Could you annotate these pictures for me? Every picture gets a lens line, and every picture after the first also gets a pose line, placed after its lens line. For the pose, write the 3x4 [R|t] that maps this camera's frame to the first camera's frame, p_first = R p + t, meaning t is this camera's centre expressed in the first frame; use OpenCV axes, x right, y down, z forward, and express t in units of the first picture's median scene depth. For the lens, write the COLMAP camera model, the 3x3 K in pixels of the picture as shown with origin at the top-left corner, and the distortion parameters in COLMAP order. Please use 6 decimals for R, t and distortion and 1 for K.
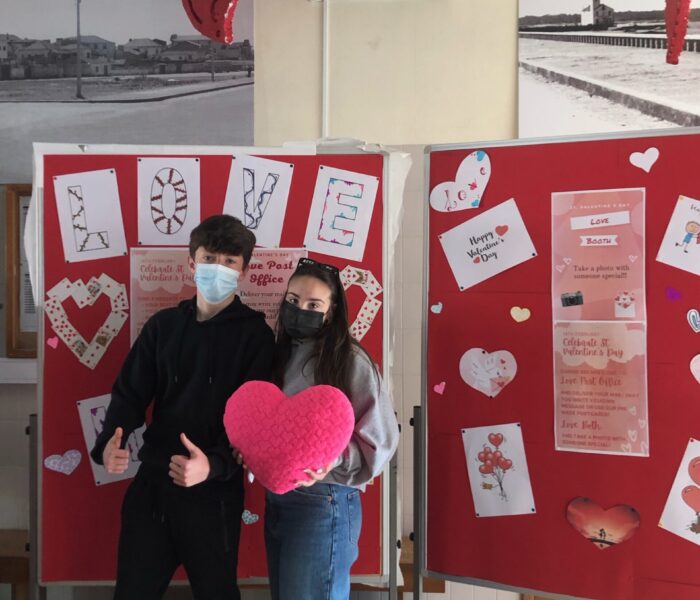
lens RADIAL K [[999.2, 0, 373.8], [0, 999.2, 283.6], [0, 0, 1]] dist [0.158835, -0.670043]
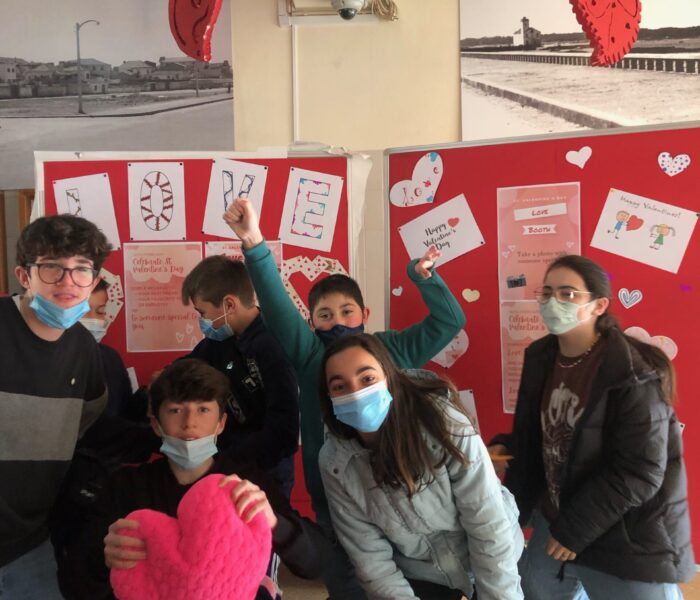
lens RADIAL K [[779.0, 0, 363.3], [0, 779.0, 290.6], [0, 0, 1]] dist [0.042927, -0.146514]
pose [[0.999267, -0.019765, 0.032796, -0.004816], [0.018780, 0.999371, 0.030097, -0.004094], [-0.033370, -0.029459, 0.999009, 0.120905]]
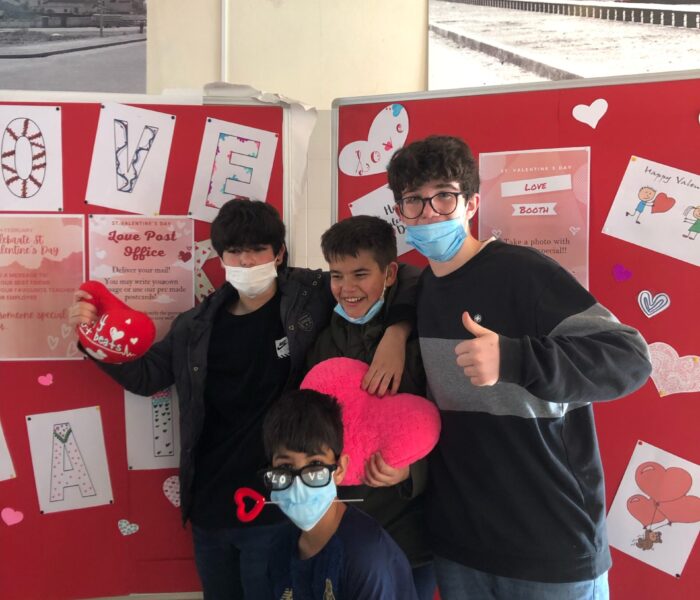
lens RADIAL K [[781.6, 0, 341.1], [0, 781.6, 293.3], [0, 0, 1]] dist [0.021086, -0.062040]
pose [[0.997543, 0.001093, 0.070049, 0.012217], [-0.004569, 0.998765, 0.049479, -0.003433], [-0.069908, -0.049677, 0.996316, 0.331196]]
